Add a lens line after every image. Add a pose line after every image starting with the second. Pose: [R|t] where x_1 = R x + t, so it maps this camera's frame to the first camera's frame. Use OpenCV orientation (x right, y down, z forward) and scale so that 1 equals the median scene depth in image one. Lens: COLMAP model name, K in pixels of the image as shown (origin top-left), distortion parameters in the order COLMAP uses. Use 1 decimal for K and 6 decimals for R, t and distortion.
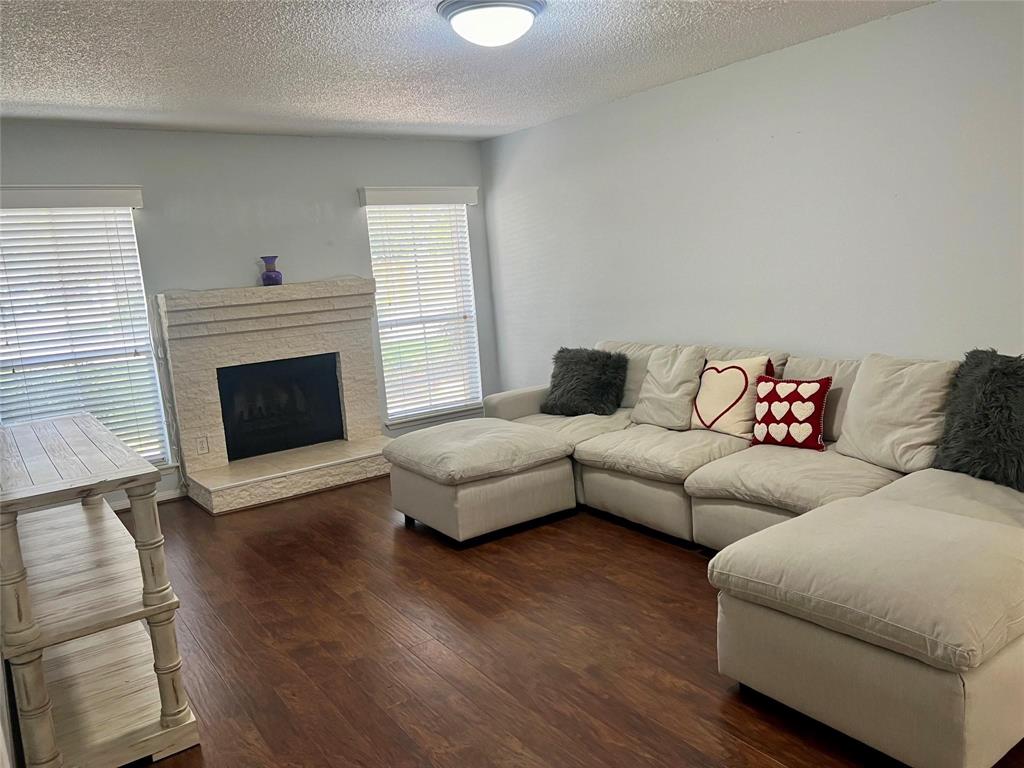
lens RADIAL K [[770.9, 0, 515.3], [0, 770.9, 385.8], [0, 0, 1]] dist [0.057614, -0.009726]
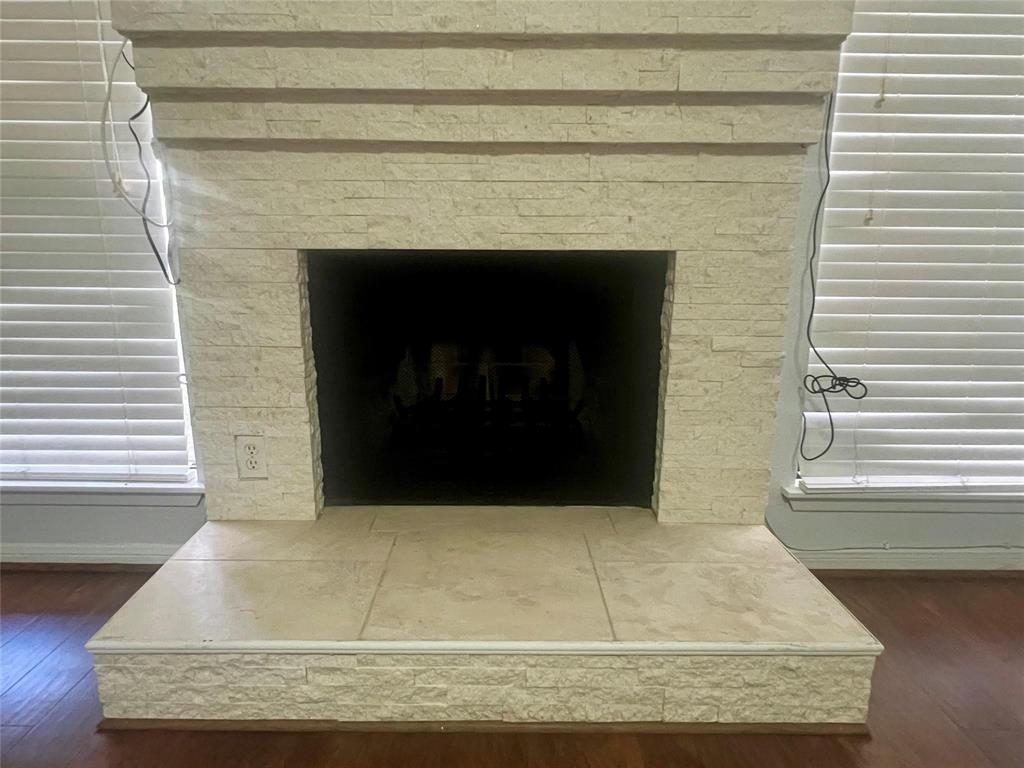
lens RADIAL K [[631.4, 0, 517.0], [0, 631.4, 388.9], [0, 0, 1]] dist [-0.007555, -0.000860]
pose [[0.818320, 0.193038, -0.541377, -0.140223], [-0.156148, 0.981153, 0.113823, -0.008859], [0.553146, -0.008608, 0.833040, 0.805932]]
